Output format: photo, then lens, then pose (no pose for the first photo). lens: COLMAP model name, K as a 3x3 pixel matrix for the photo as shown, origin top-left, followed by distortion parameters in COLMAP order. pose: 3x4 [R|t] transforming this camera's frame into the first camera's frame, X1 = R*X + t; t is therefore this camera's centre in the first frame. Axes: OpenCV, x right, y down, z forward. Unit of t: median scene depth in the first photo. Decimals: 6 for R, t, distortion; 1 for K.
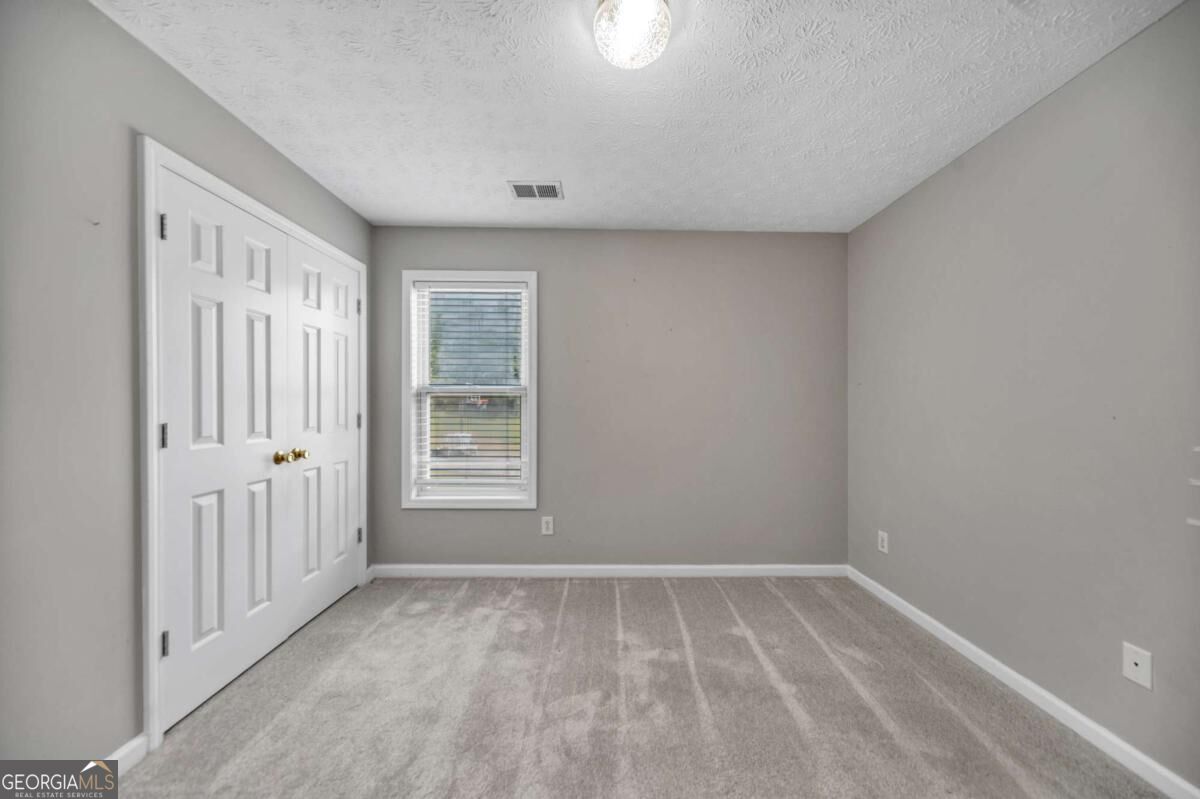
lens RADIAL K [[420.3, 0, 605.8], [0, 420.3, 404.4], [0, 0, 1]] dist [0.002843, -0.001216]
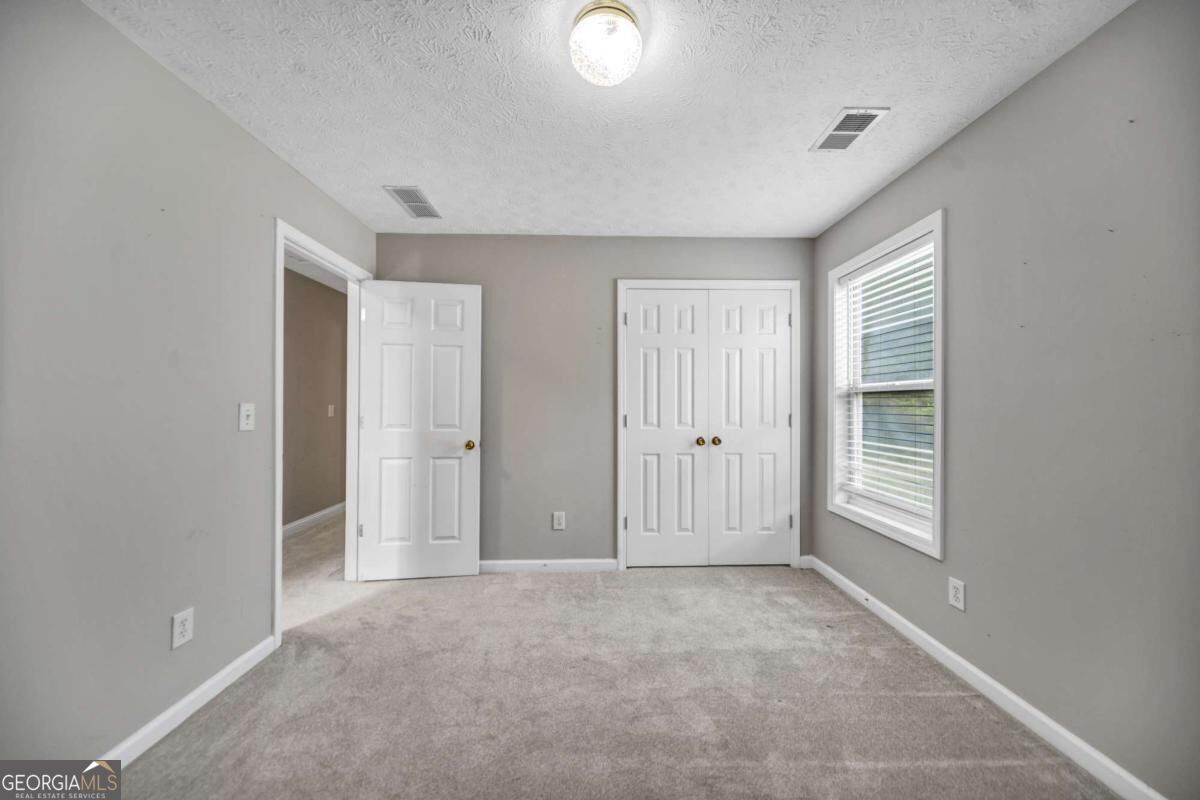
lens RADIAL K [[420.3, 0, 601.3], [0, 420.3, 406.6], [0, 0, 1]] dist [0.002843, -0.001216]
pose [[-0.001355, 0.000453, -0.999999, 0.598088], [-0.002554, 0.999997, 0.000457, 0.002902], [0.999996, 0.002555, -0.001353, 0.532826]]
